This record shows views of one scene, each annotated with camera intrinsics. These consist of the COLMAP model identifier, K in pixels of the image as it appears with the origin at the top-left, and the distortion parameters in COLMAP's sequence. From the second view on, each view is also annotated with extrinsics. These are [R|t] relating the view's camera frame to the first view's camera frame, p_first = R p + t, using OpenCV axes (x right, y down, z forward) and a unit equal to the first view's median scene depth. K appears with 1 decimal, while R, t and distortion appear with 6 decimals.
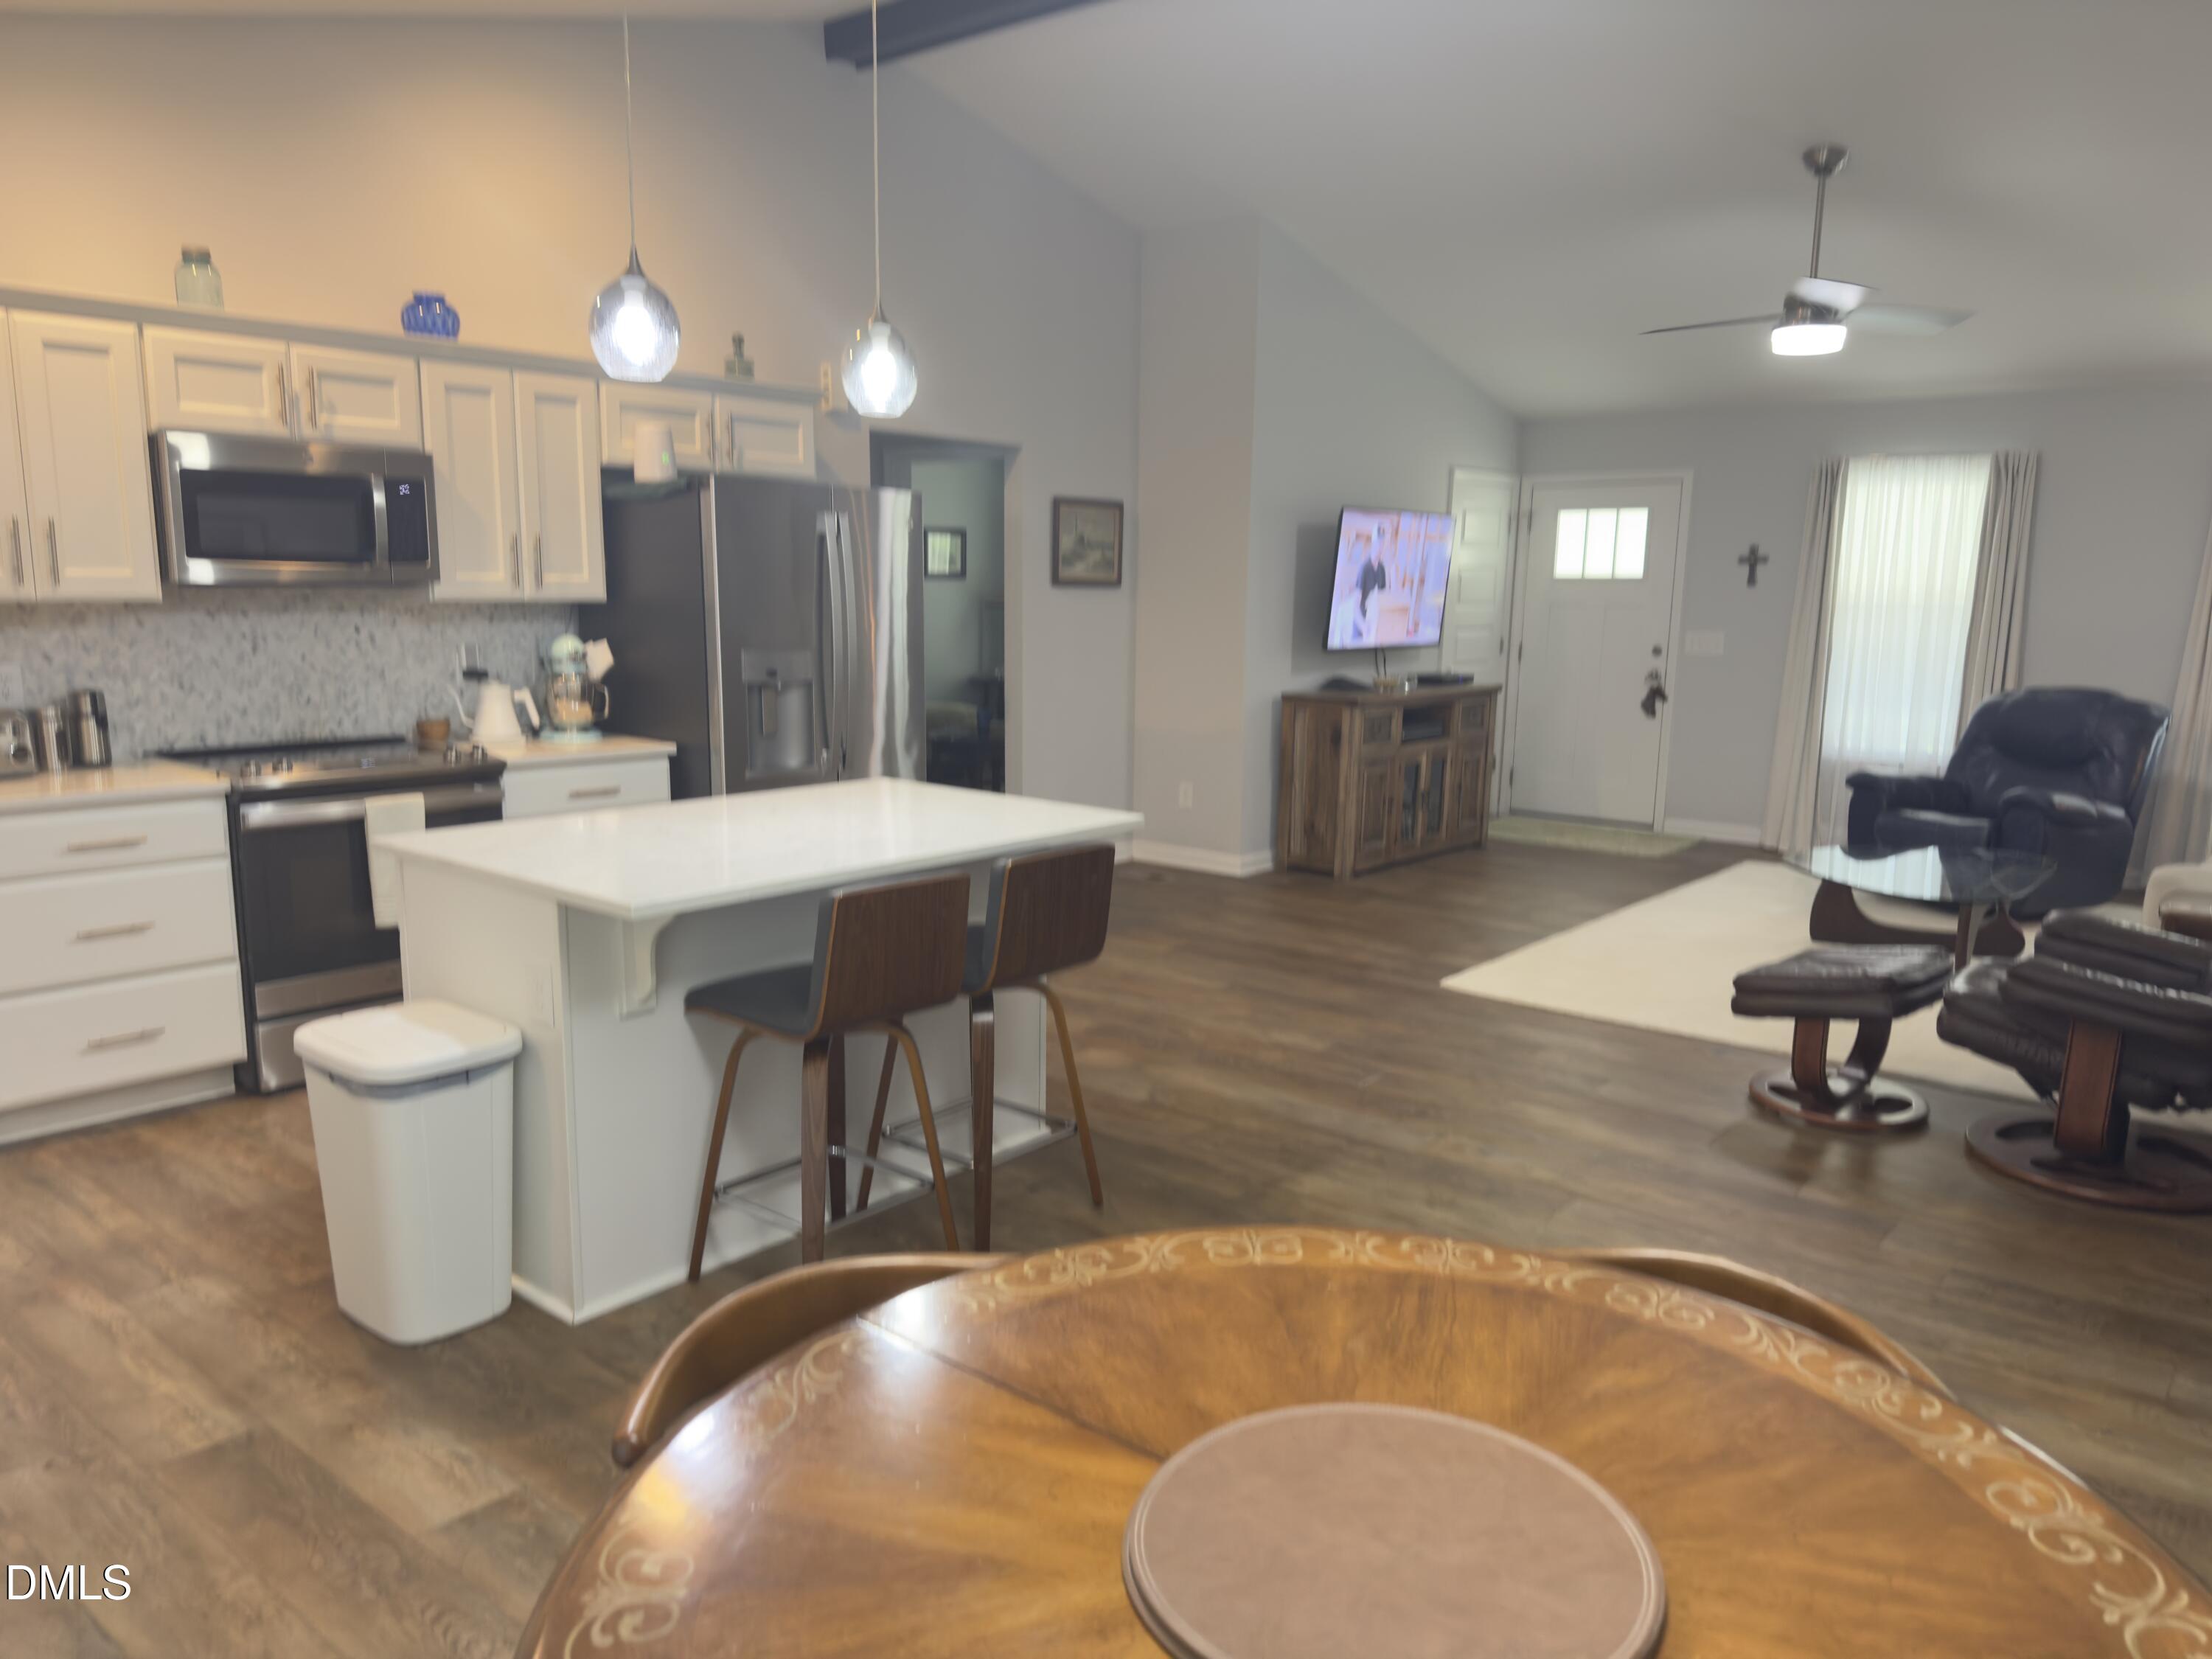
lens RADIAL K [[1560.2, 0, 1133.0], [0, 1560.2, 836.2], [0, 0, 1]] dist [0.082794, -0.105483]
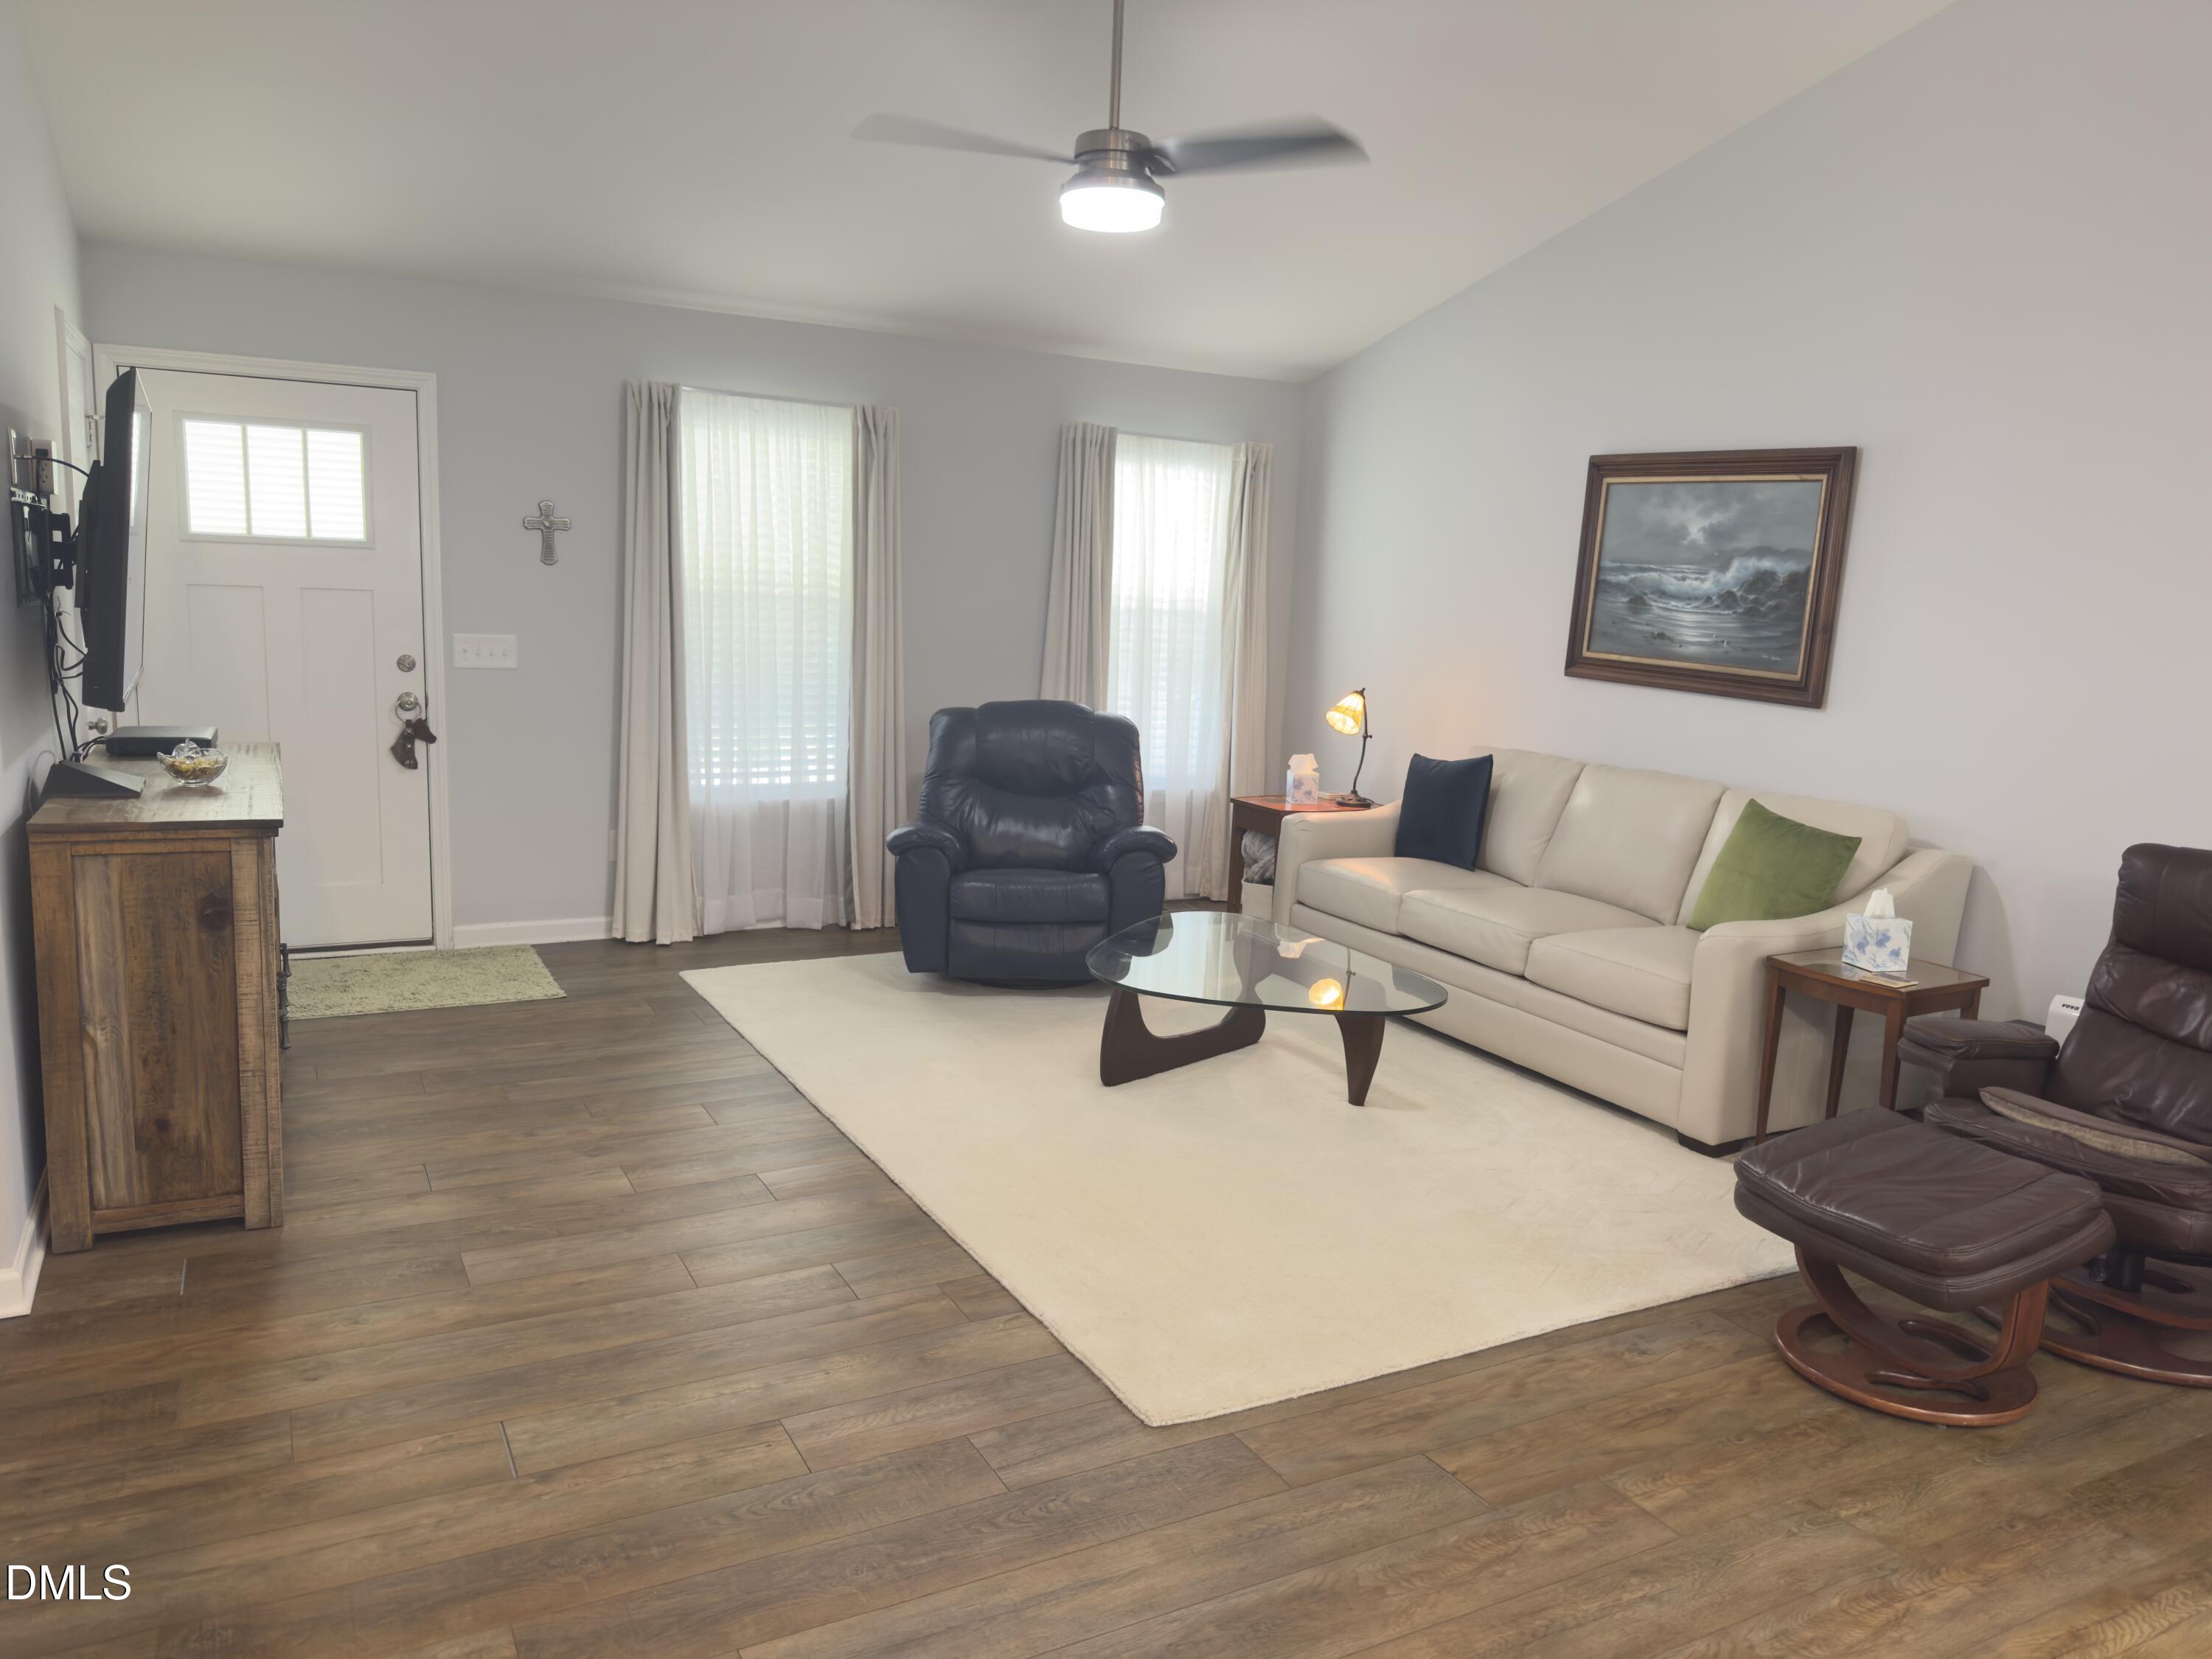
lens RADIAL K [[1560.2, 0, 1088.8], [0, 1560.2, 849.2], [0, 0, 1]] dist [0.082794, -0.105483]
pose [[0.393470, -0.149063, 0.907172, -0.249234], [0.115236, 0.986982, 0.112196, -0.152110], [-0.912087, 0.060394, 0.405525, 0.913728]]
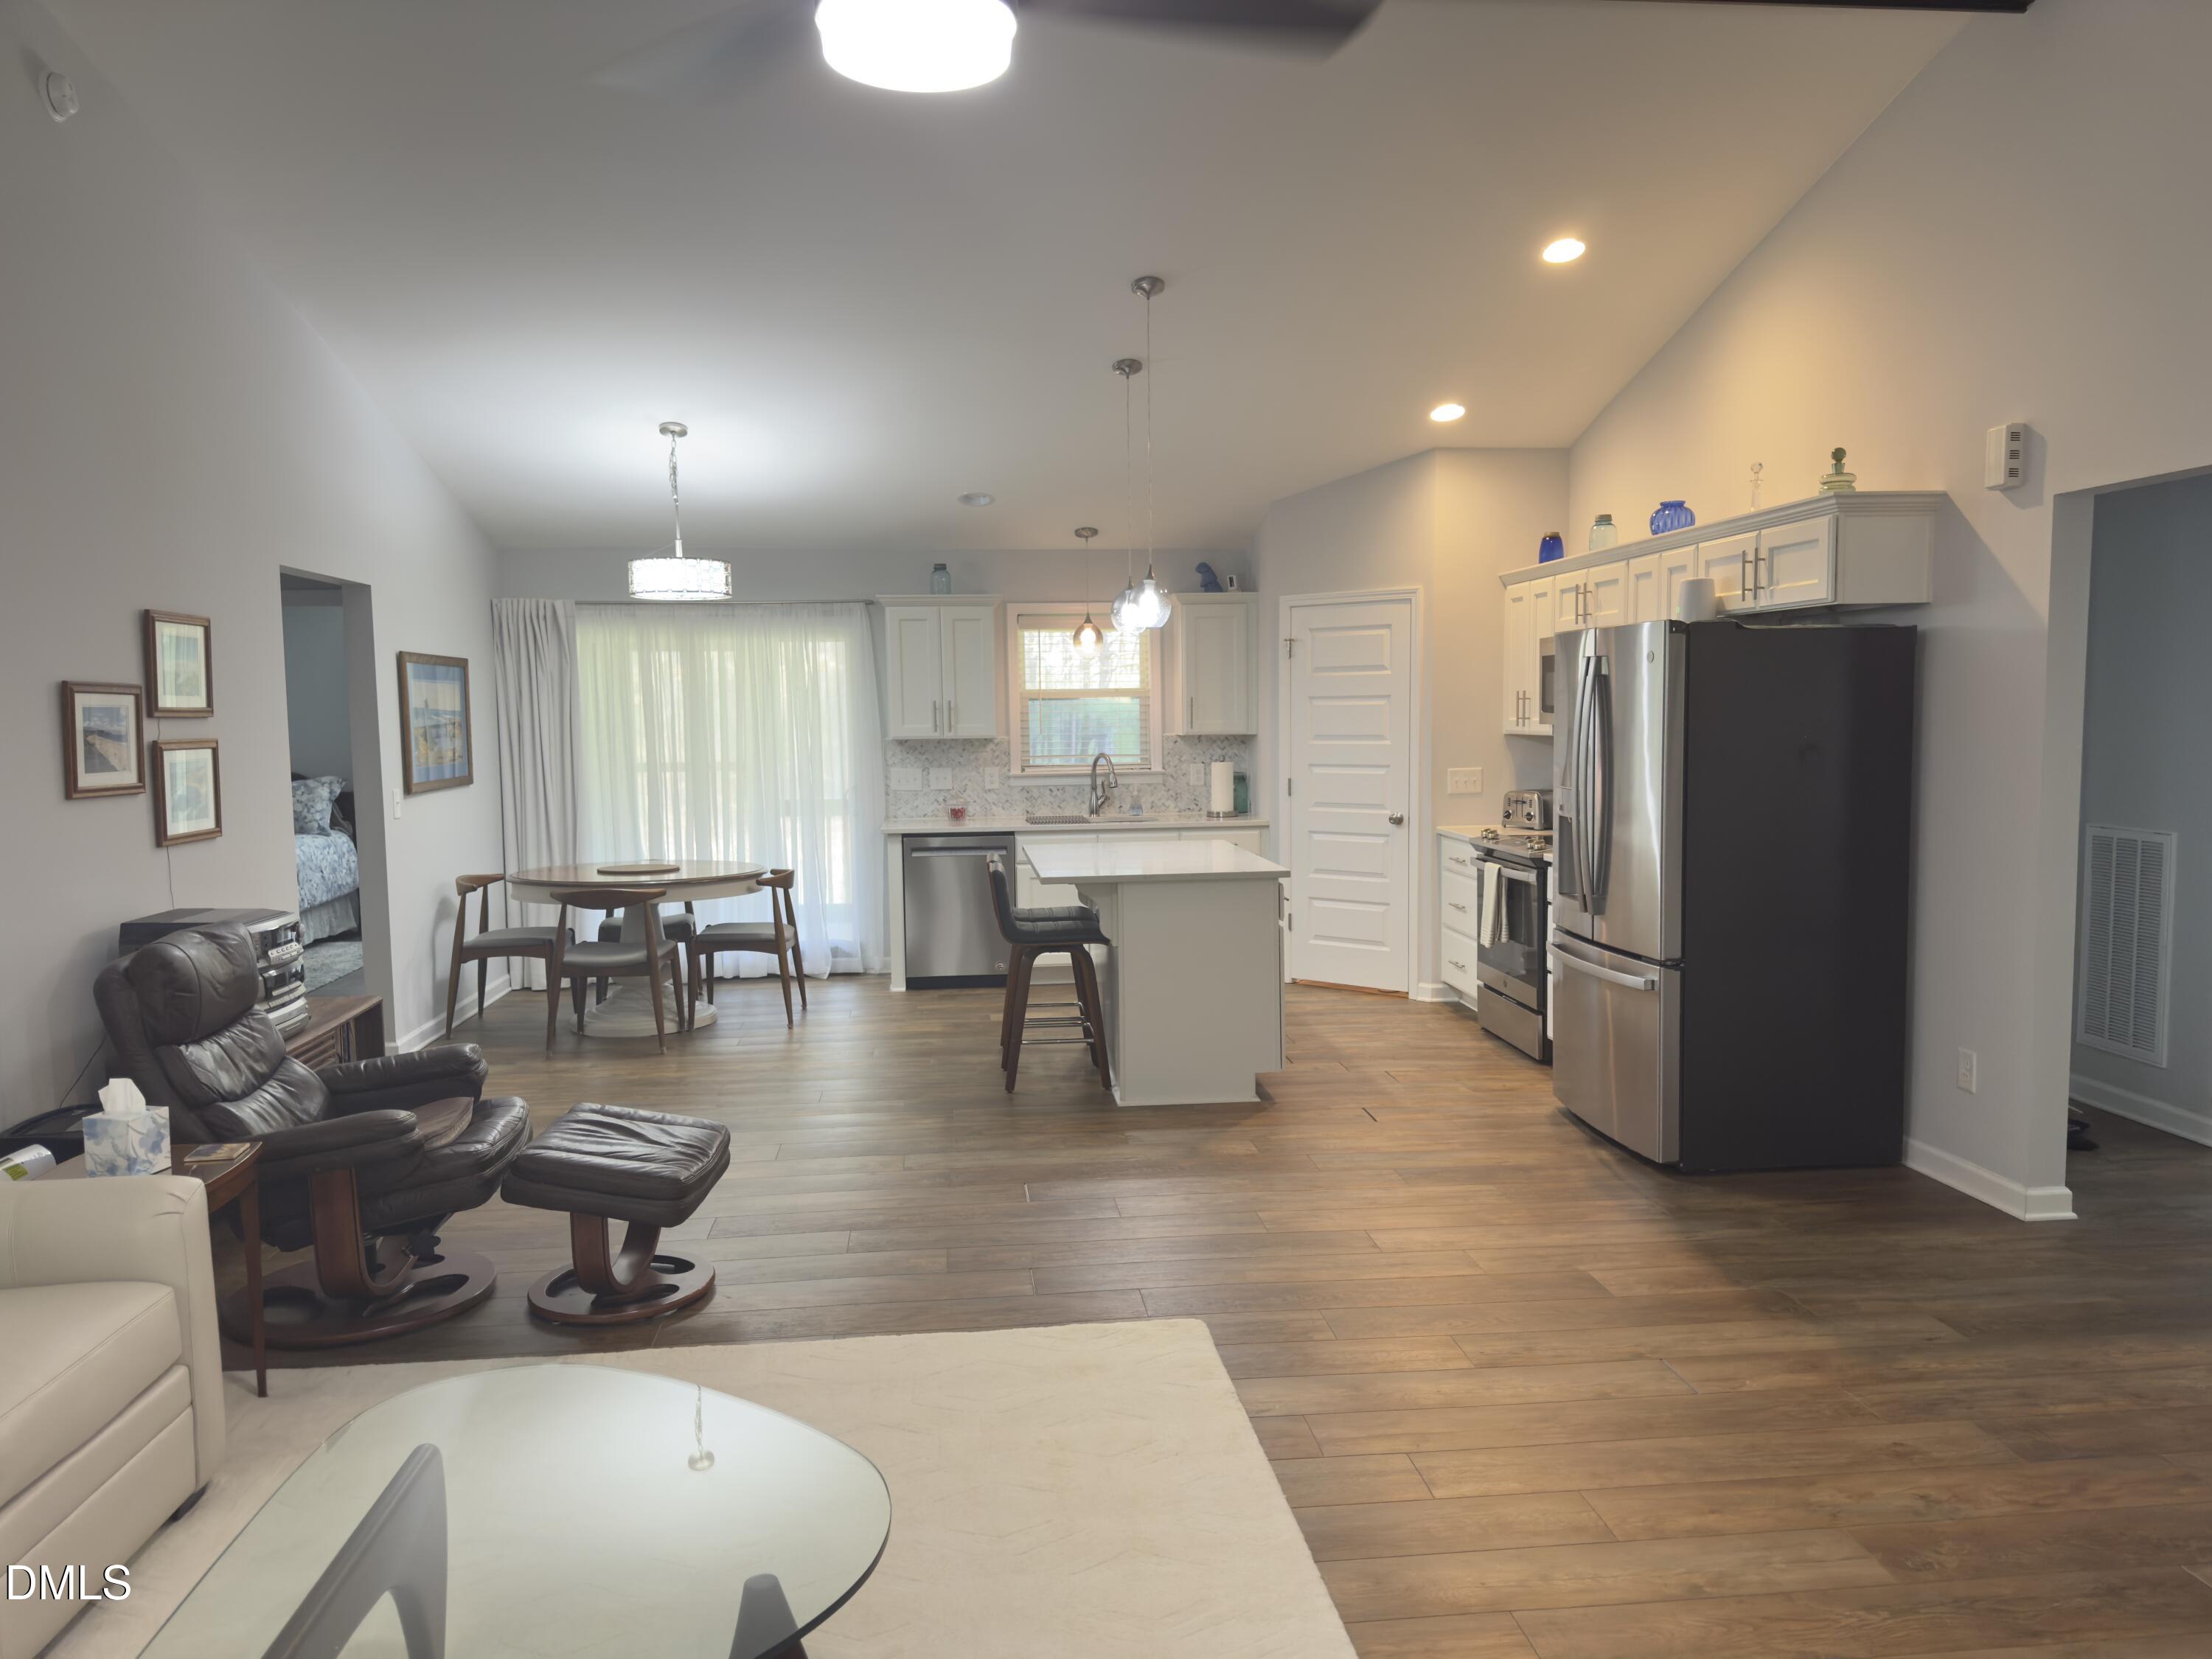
lens RADIAL K [[1560.2, 0, 1091.5], [0, 1560.2, 847.2], [0, 0, 1]] dist [0.082794, -0.105483]
pose [[-0.711443, 0.058358, -0.700316, 0.775736], [-0.108806, 0.975381, 0.191814, -0.255848], [0.694269, 0.212664, -0.687579, 1.559133]]
